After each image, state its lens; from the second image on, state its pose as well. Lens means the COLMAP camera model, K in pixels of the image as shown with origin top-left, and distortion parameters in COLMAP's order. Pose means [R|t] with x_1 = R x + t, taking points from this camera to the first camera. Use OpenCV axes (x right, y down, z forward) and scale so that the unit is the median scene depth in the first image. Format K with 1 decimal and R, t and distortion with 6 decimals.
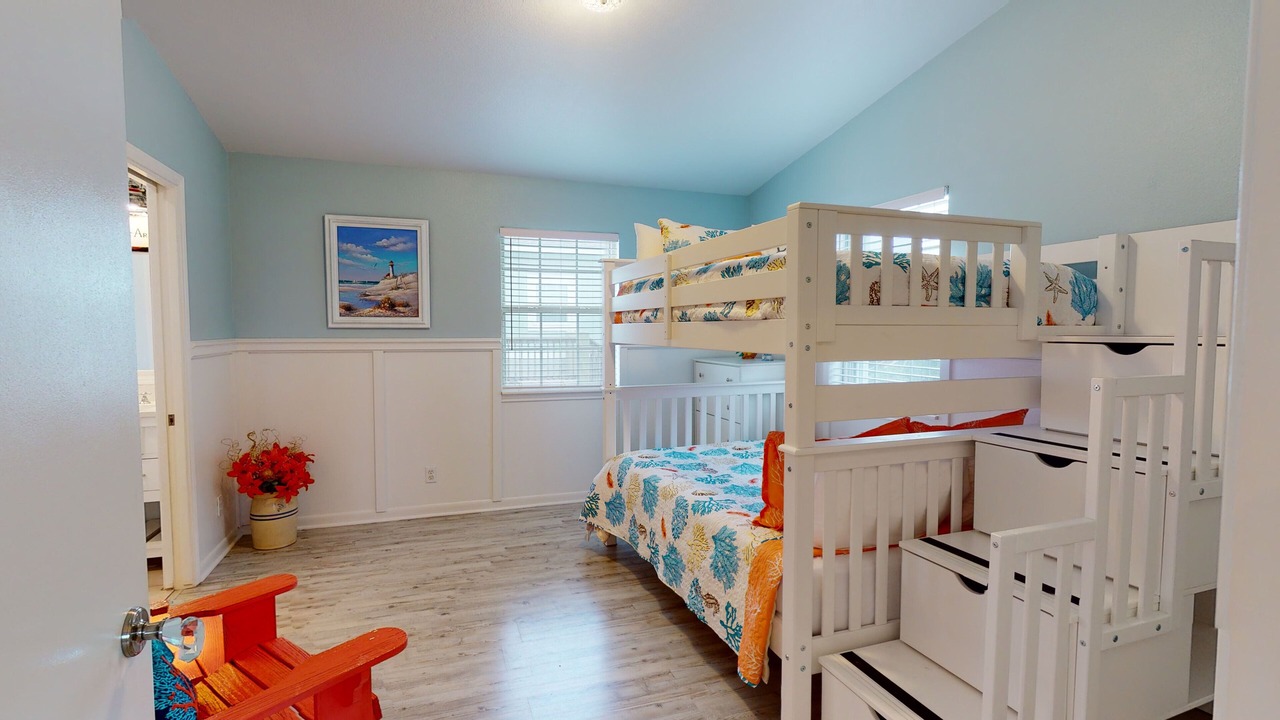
lens RADIAL K [[595.1, 0, 637.0], [0, 595.1, 363.5], [0, 0, 1]] dist [-0.000915, -0.000228]
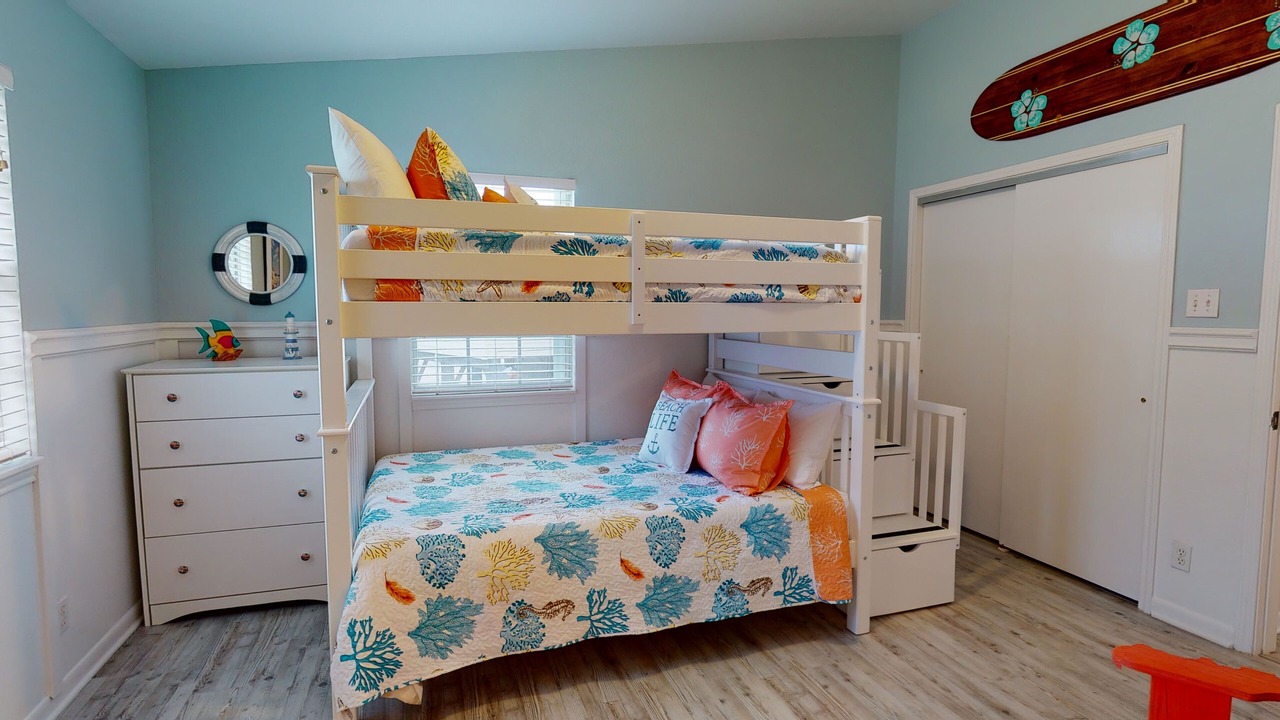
lens RADIAL K [[650.8, 0, 642.1], [0, 650.8, 362.4], [0, 0, 1]] dist [-0.004726, -0.000926]
pose [[0.014757, -0.080515, 0.996644, -0.915177], [0.058971, 0.995088, 0.079516, -0.067398], [-0.998151, 0.057600, 0.019433, 1.131403]]
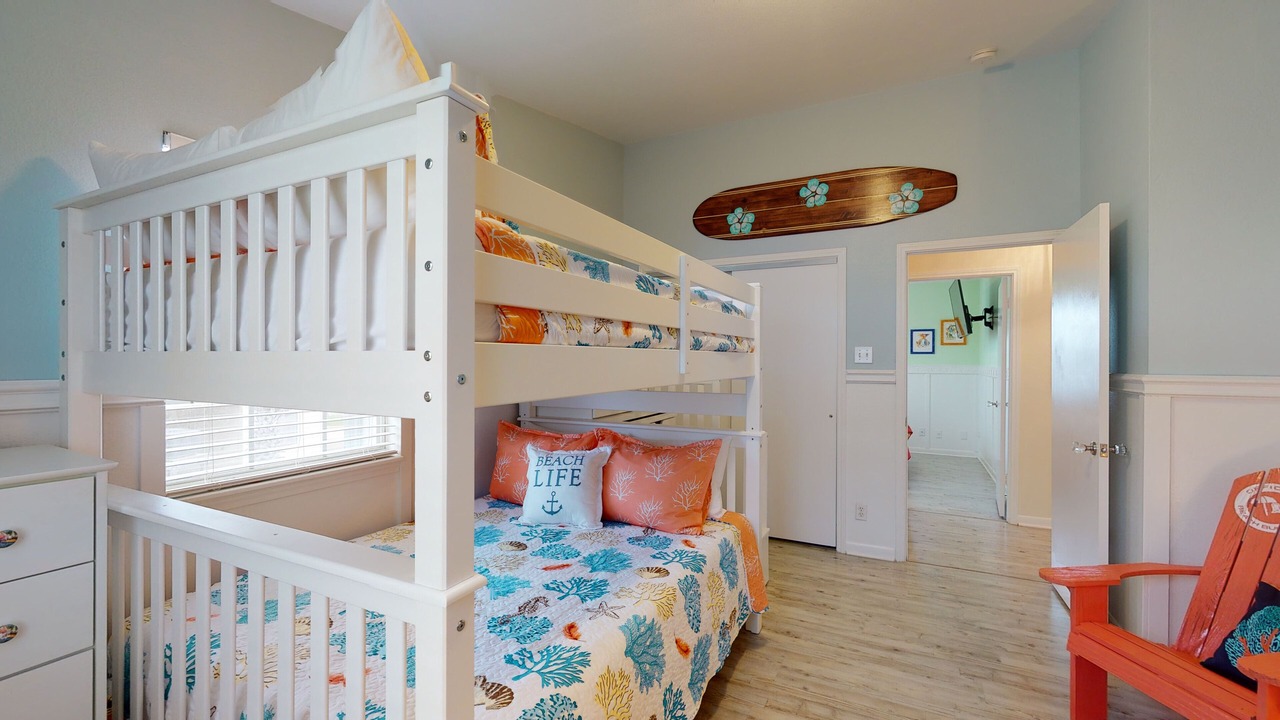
lens RADIAL K [[529.9, 0, 641.9], [0, 529.9, 362.0], [0, 0, 1]] dist [-0.000640, -0.000295]
pose [[-0.690085, -0.003389, 0.723720, -0.432154], [0.042029, 0.998114, 0.044750, -0.098559], [-0.722507, 0.061299, -0.688641, 1.702308]]
